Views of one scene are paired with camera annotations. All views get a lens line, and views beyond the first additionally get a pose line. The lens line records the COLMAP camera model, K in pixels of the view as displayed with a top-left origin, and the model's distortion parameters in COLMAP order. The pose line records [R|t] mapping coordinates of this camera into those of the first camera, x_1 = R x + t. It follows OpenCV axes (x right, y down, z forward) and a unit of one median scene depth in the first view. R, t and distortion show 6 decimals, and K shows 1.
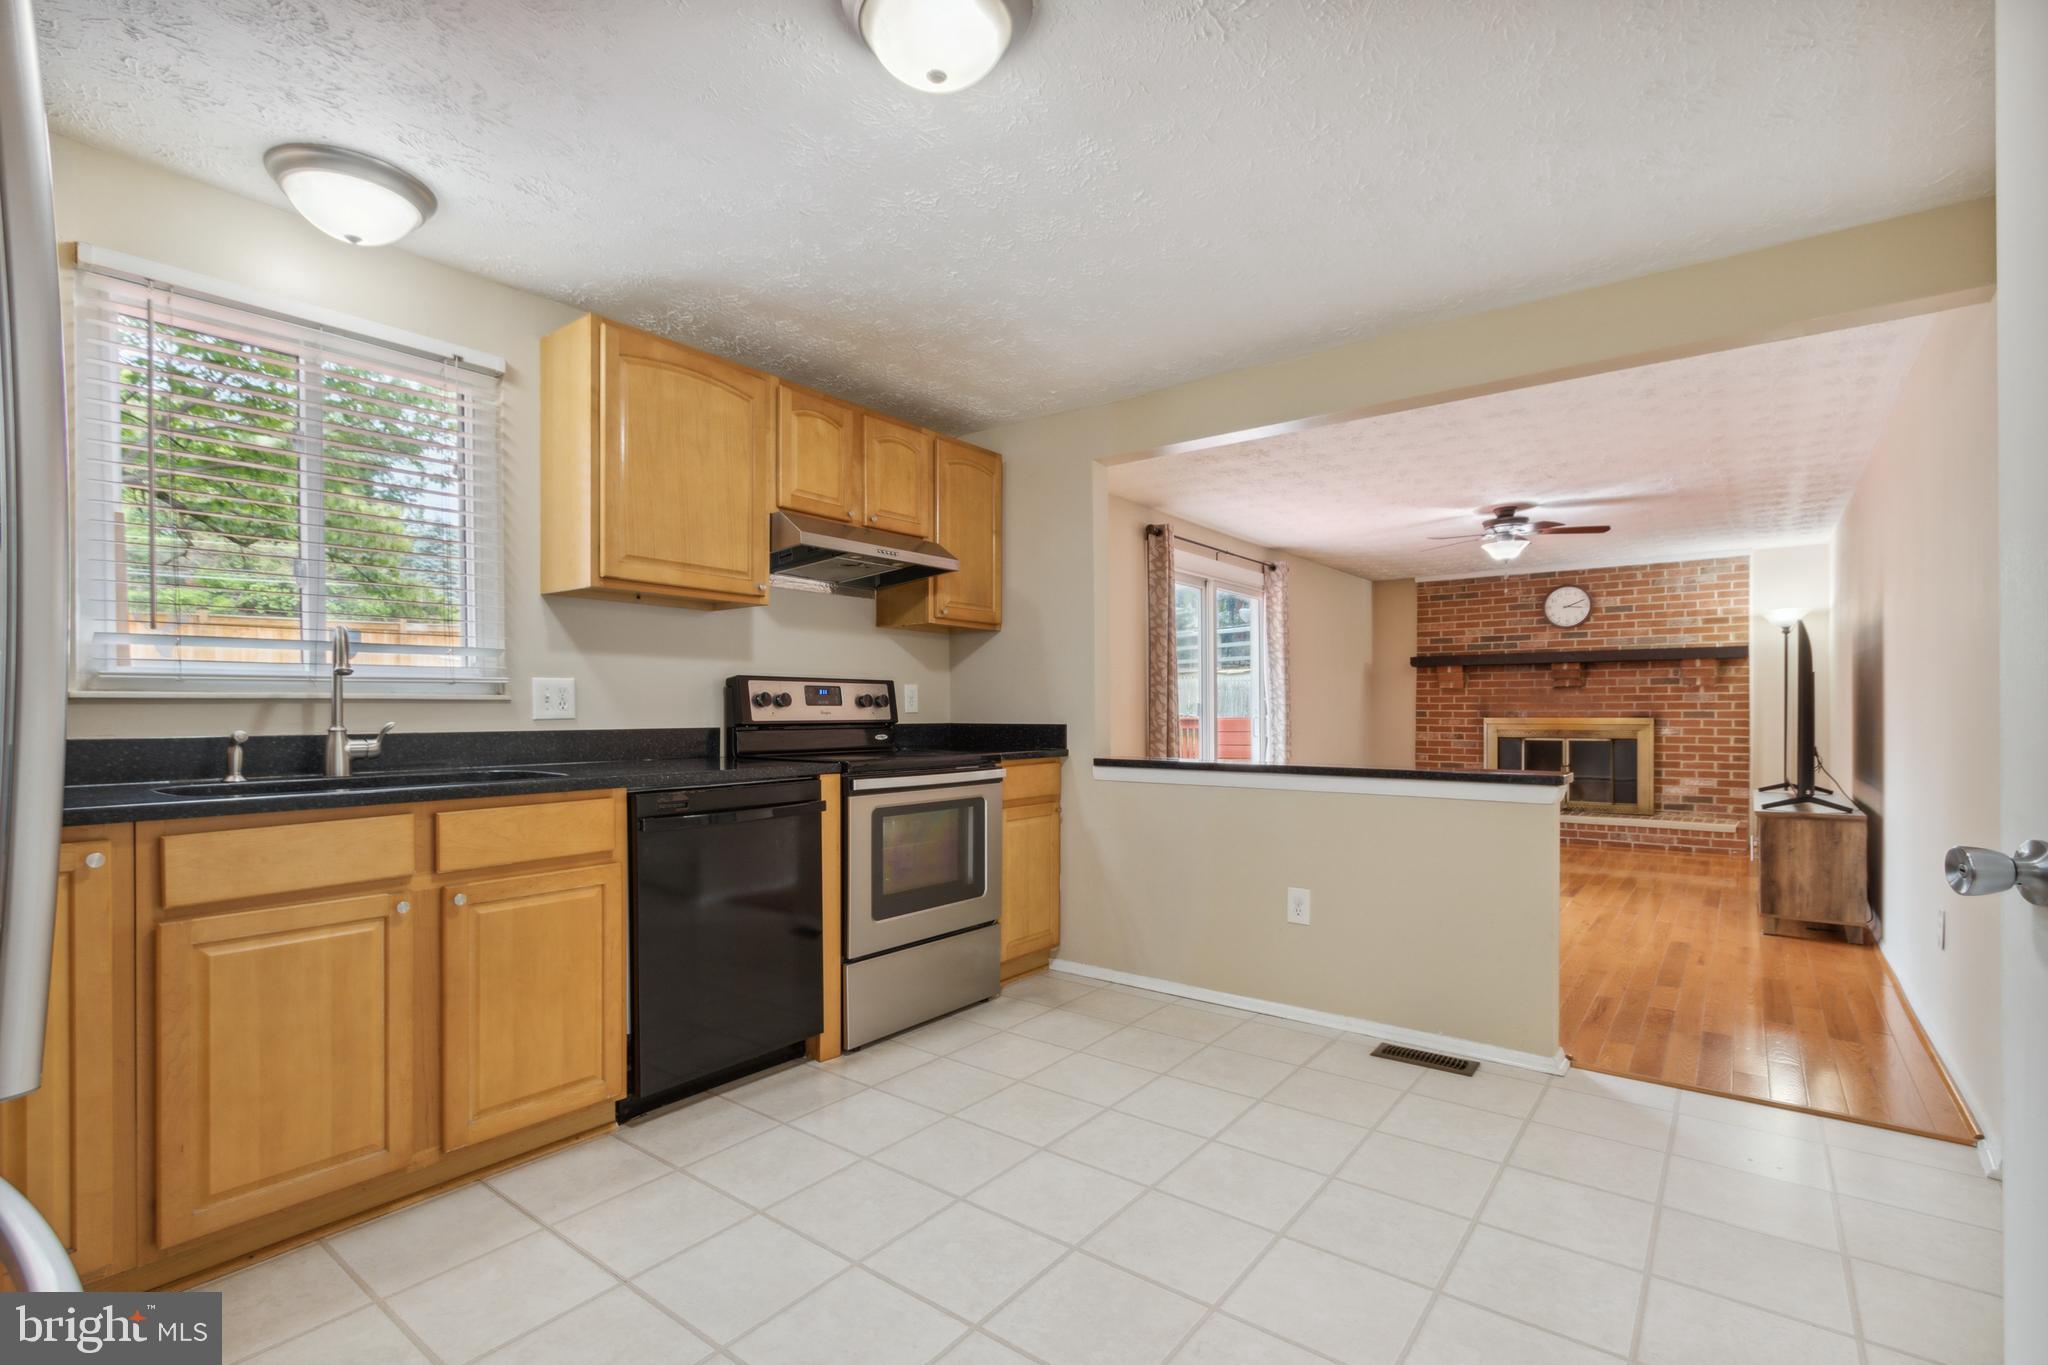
lens RADIAL K [[959.4, 0, 1012.8], [0, 959.4, 702.0], [0, 0, 1]] dist [0.004214, 0.000592]
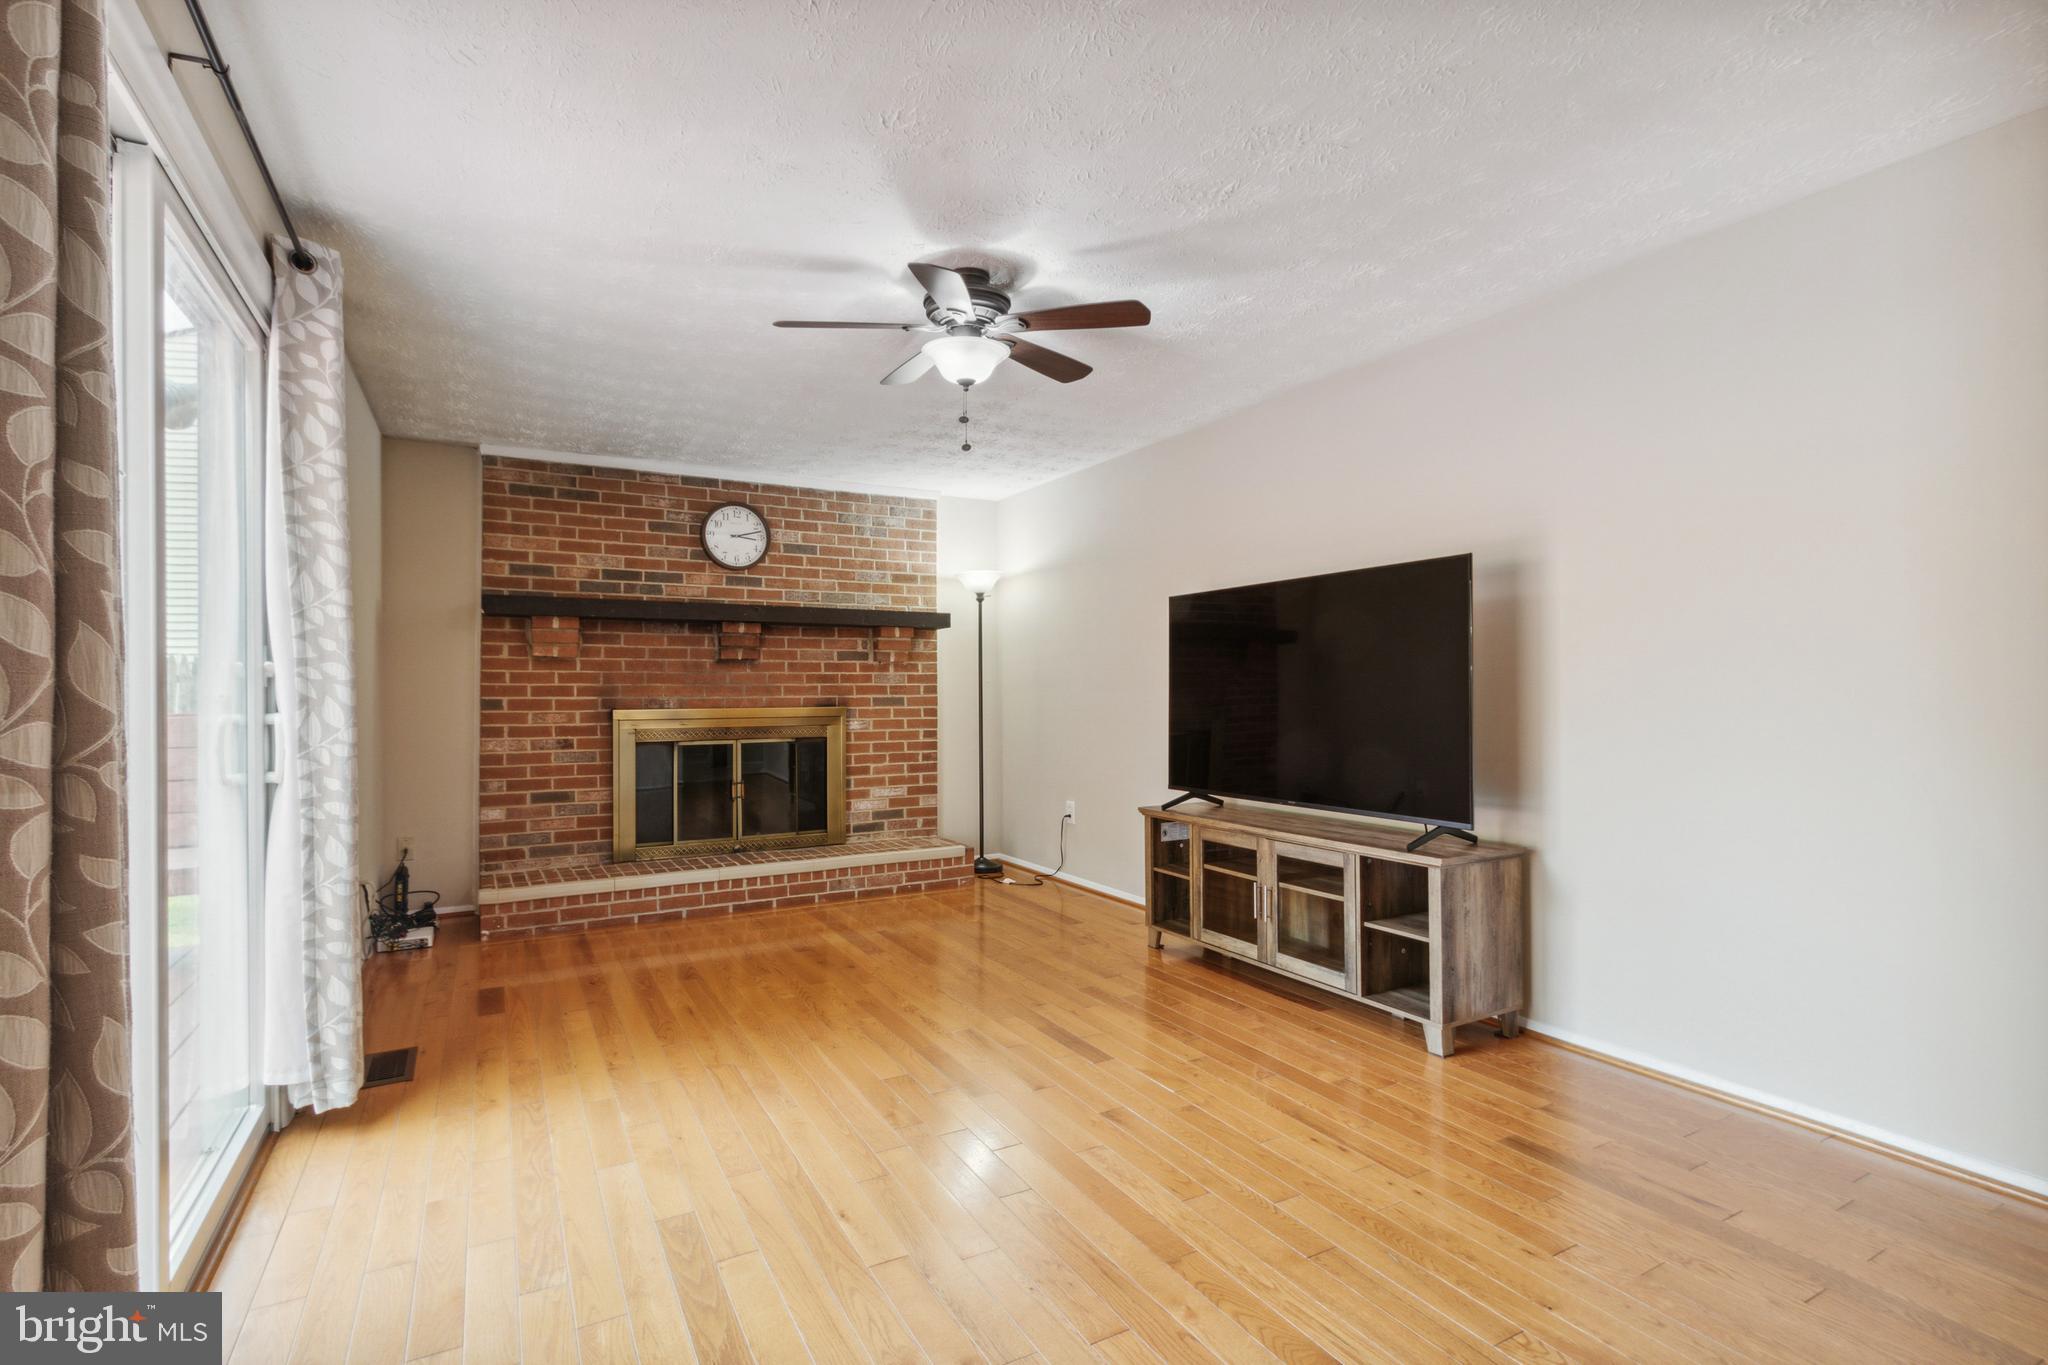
lens RADIAL K [[959.4, 0, 1012.6], [0, 959.4, 688.5], [0, 0, 1]] dist [0.004214, 0.000592]
pose [[0.400925, 0.004589, 0.916099, 0.062212], [-0.003590, 0.999988, -0.003438, 0.005022], [-0.916104, -0.001910, 0.400936, 0.587642]]
